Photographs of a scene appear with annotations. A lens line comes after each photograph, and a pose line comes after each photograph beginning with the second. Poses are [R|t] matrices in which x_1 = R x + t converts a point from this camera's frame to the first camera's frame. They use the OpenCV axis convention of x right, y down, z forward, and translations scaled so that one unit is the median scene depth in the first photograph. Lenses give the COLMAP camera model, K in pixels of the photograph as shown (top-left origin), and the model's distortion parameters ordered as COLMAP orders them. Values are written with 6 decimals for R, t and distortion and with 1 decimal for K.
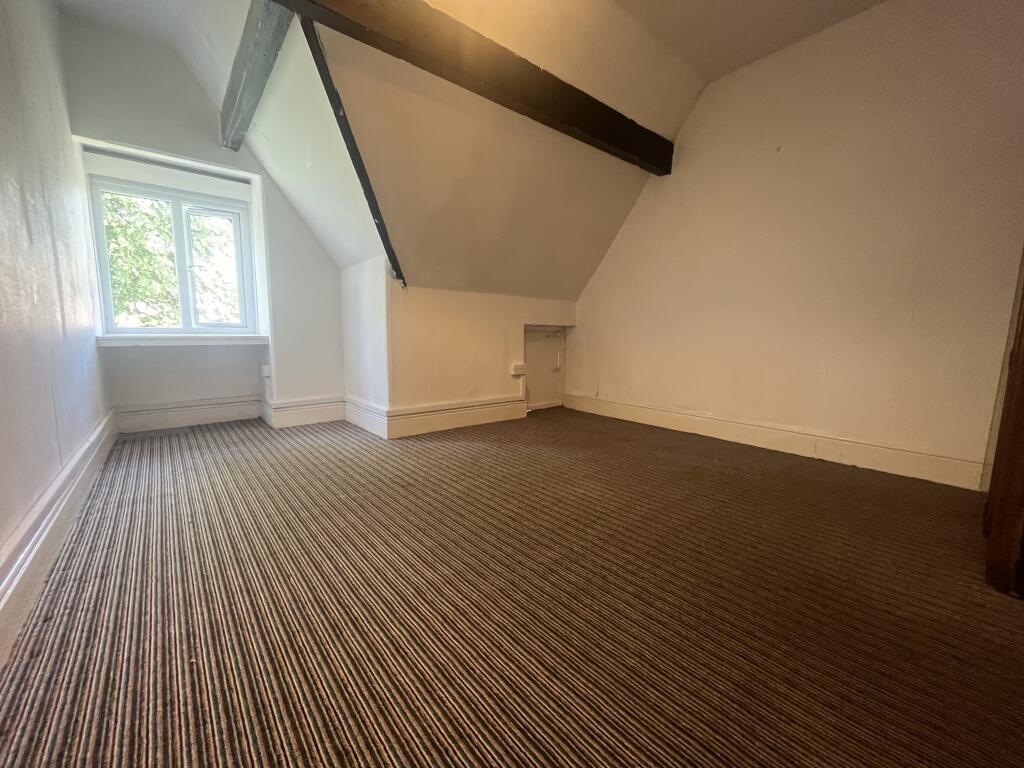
lens RADIAL K [[415.9, 0, 512.8], [0, 415.9, 382.8], [0, 0, 1]] dist [-0.000768, -0.000093]
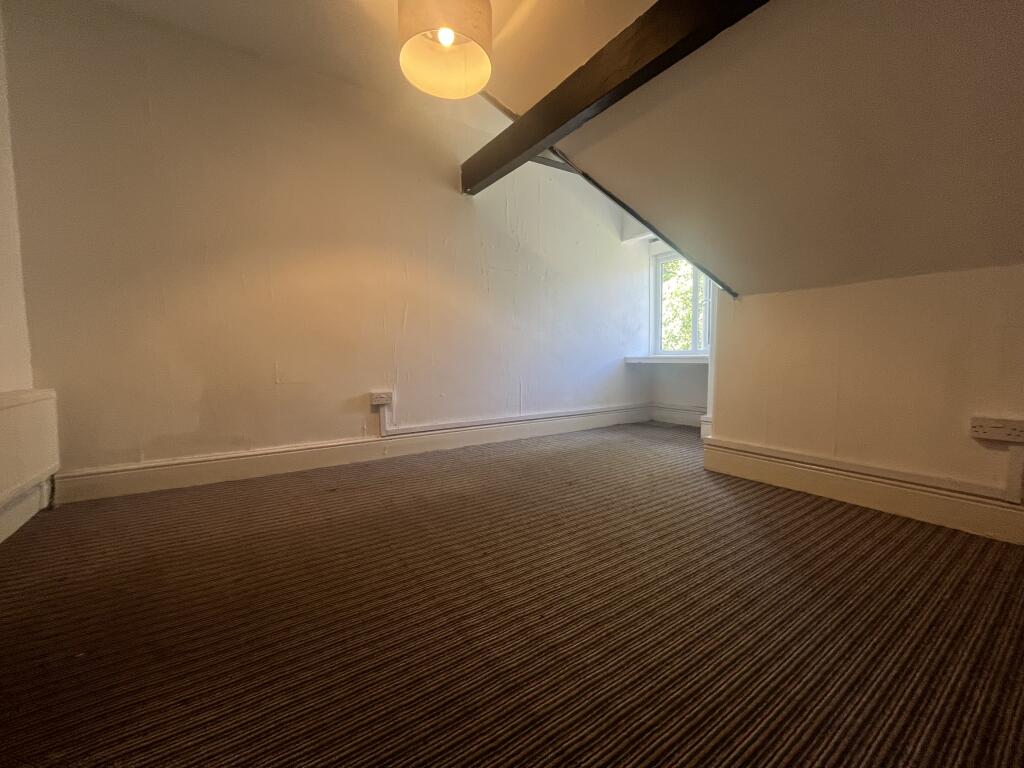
lens RADIAL K [[415.9, 0, 512.8], [0, 415.9, 382.8], [0, 0, 1]] dist [-0.000768, -0.000093]
pose [[-0.100410, 0.059698, -0.993154, 0.662943], [-0.112184, 0.991153, 0.070919, -0.070652], [0.988601, 0.118537, -0.092824, 0.677696]]
